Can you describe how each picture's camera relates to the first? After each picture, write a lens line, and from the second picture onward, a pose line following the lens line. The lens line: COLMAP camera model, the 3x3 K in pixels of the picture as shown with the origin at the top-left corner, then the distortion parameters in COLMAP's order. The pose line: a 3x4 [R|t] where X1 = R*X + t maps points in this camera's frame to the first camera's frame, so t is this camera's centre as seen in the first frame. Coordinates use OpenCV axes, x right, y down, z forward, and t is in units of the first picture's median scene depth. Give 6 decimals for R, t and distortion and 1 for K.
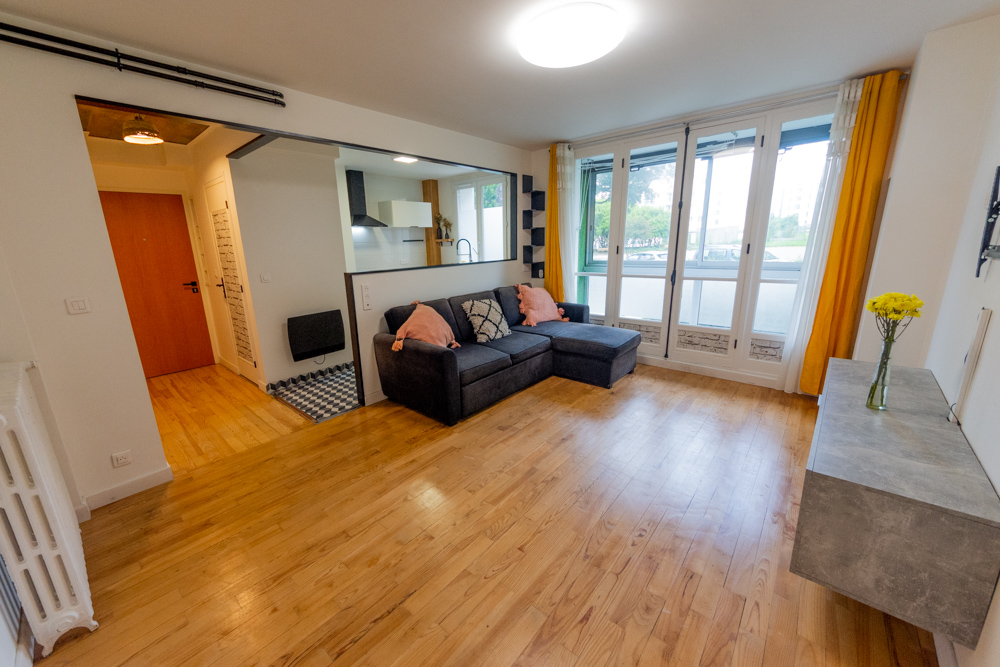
lens RADIAL K [[356.3, 0, 500.0], [0, 356.3, 333.5], [0, 0, 1]] dist [-0.000941, -0.000036]
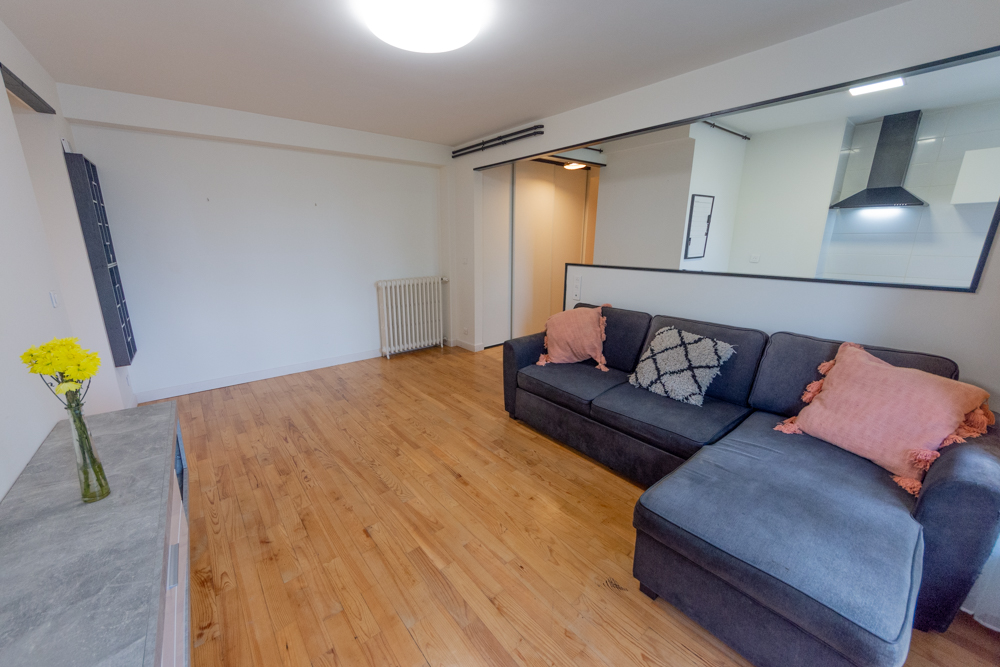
lens RADIAL K [[387.4, 0, 472.0], [0, 387.4, 333.6], [0, 0, 1]] dist [0.001083, -0.000007]
pose [[-0.190433, 0.267229, -0.944629, 1.019366], [-0.242288, 0.919677, 0.309015, -0.325207], [0.951331, 0.287719, -0.110391, 1.109507]]
